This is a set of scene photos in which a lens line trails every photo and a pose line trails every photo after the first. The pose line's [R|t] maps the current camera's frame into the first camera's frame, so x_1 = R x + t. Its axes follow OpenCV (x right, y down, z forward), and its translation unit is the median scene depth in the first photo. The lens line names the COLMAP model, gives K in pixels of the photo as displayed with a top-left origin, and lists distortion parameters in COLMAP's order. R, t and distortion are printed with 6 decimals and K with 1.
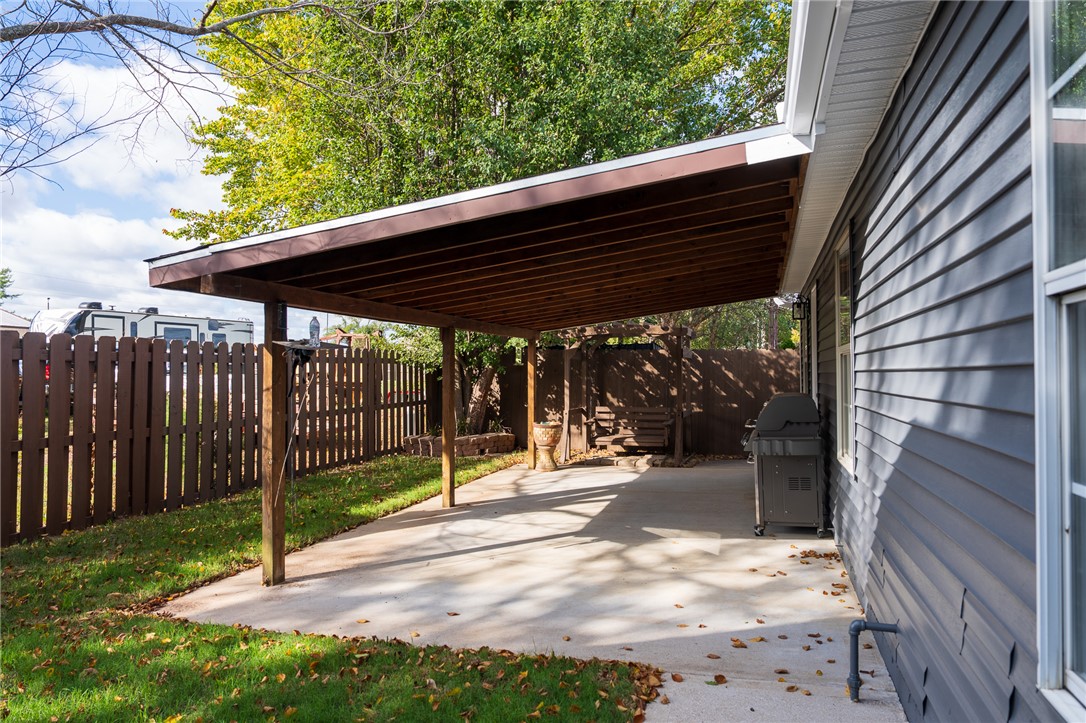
lens RADIAL K [[710.1, 0, 543.0], [0, 710.1, 361.5], [0, 0, 1]] dist [-0.007639, 0.001134]
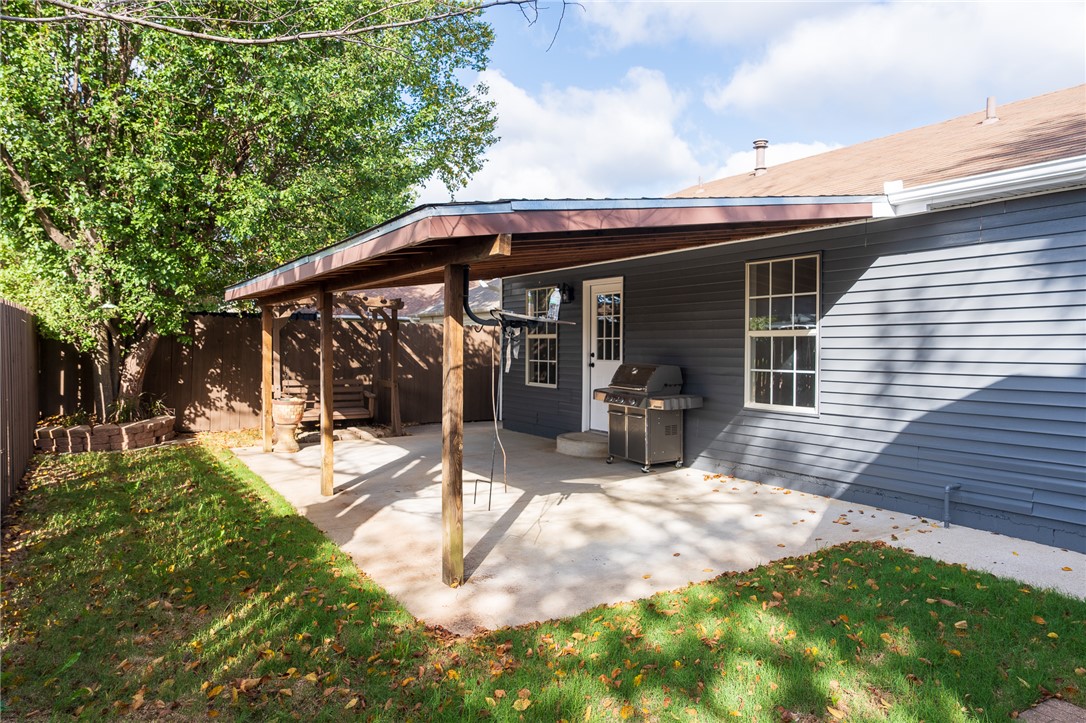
lens RADIAL K [[710.1, 0, 543.0], [0, 710.1, 361.5], [0, 0, 1]] dist [-0.007639, 0.001134]
pose [[0.671010, -0.004738, 0.741433, -0.387253], [-0.022765, 0.999376, 0.026989, 0.005863], [-0.741099, -0.034989, 0.670484, 0.136969]]
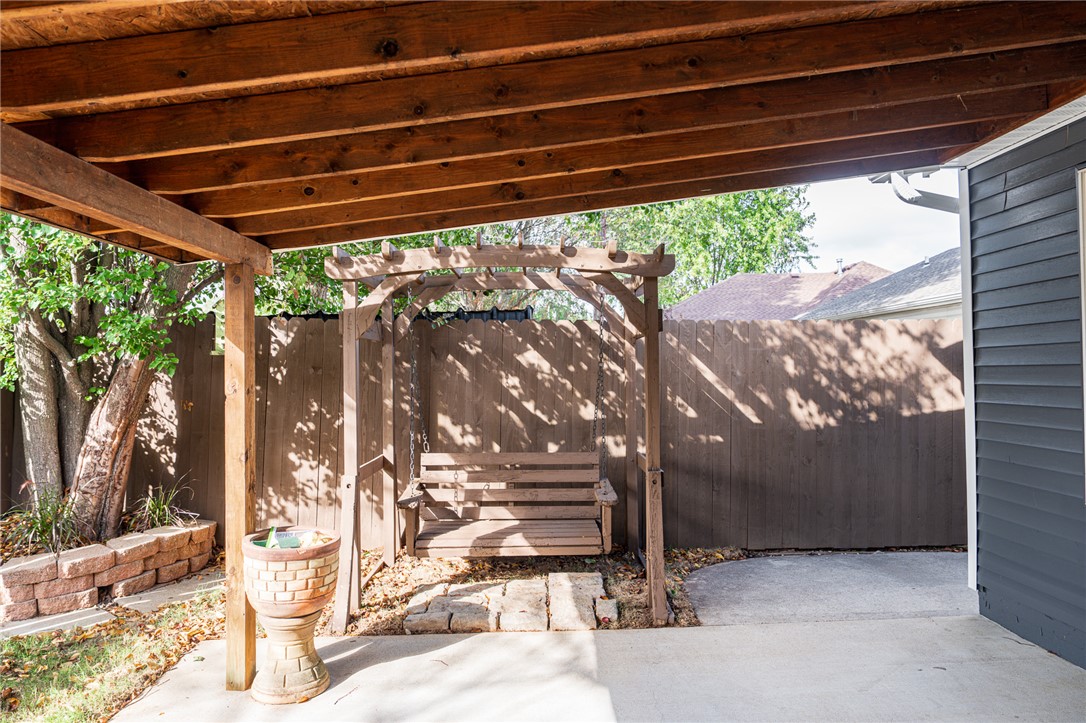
lens RADIAL K [[710.1, 0, 543.0], [0, 710.1, 361.5], [0, 0, 1]] dist [-0.007639, 0.001134]
pose [[0.946956, -0.003093, 0.321348, 0.009373], [-0.000784, 0.999928, 0.011934, 0.005380], [-0.321362, -0.011553, 0.946886, 0.588992]]
